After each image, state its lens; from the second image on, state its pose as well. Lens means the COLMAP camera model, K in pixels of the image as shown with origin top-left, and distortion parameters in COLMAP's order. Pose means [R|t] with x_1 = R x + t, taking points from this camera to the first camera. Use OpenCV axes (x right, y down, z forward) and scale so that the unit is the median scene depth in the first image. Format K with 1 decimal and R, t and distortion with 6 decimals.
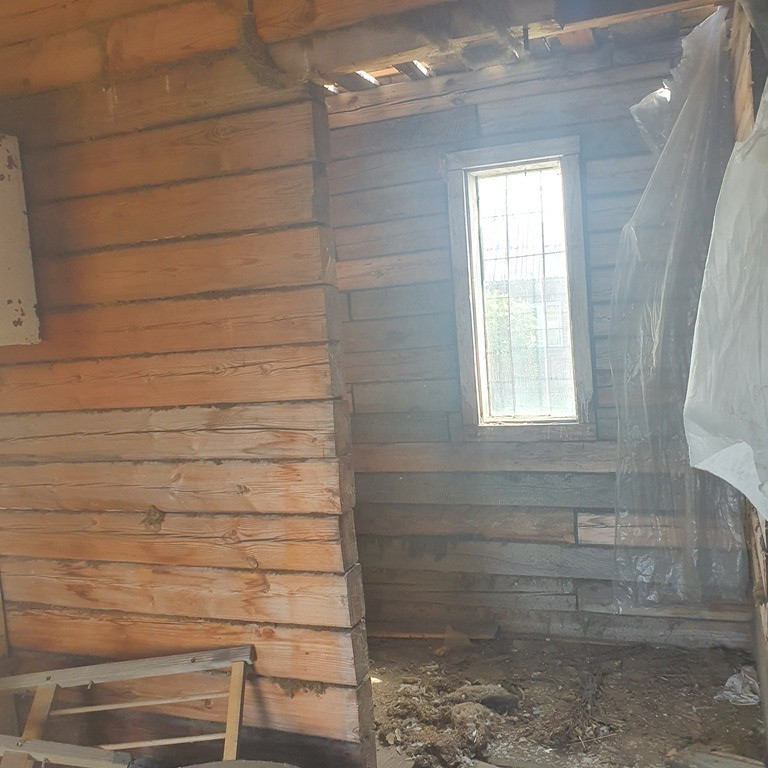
lens RADIAL K [[785.9, 0, 386.9], [0, 785.9, 400.0], [0, 0, 1]] dist [0.157801, -0.359214]
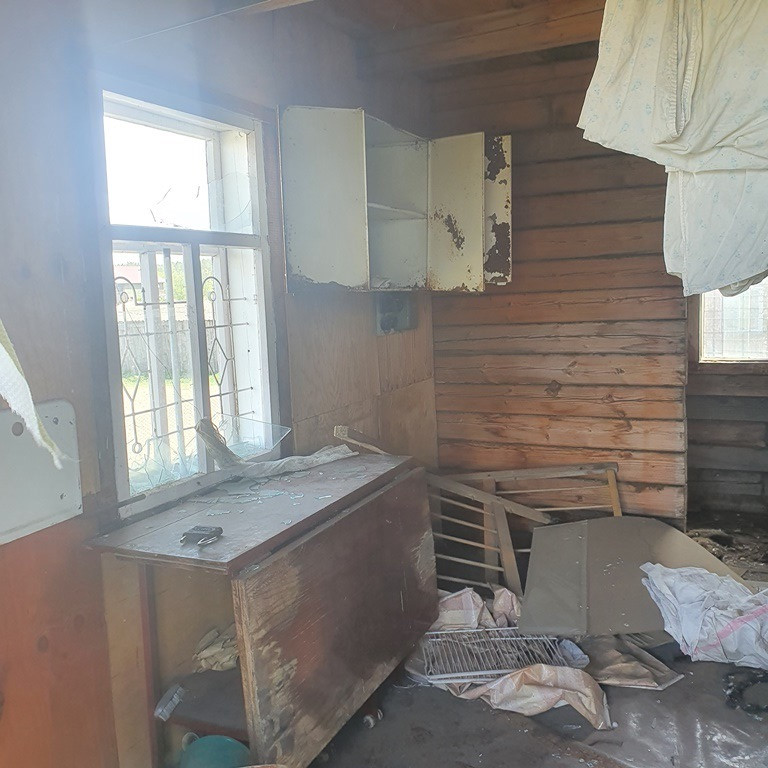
lens RADIAL K [[785.9, 0, 386.9], [0, 785.9, 400.0], [0, 0, 1]] dist [0.157801, -0.359214]
pose [[0.996651, 0.057167, -0.058472, -0.570734], [-0.056088, 0.998227, 0.019948, 0.167159], [0.059509, -0.016601, 0.998090, -0.743101]]
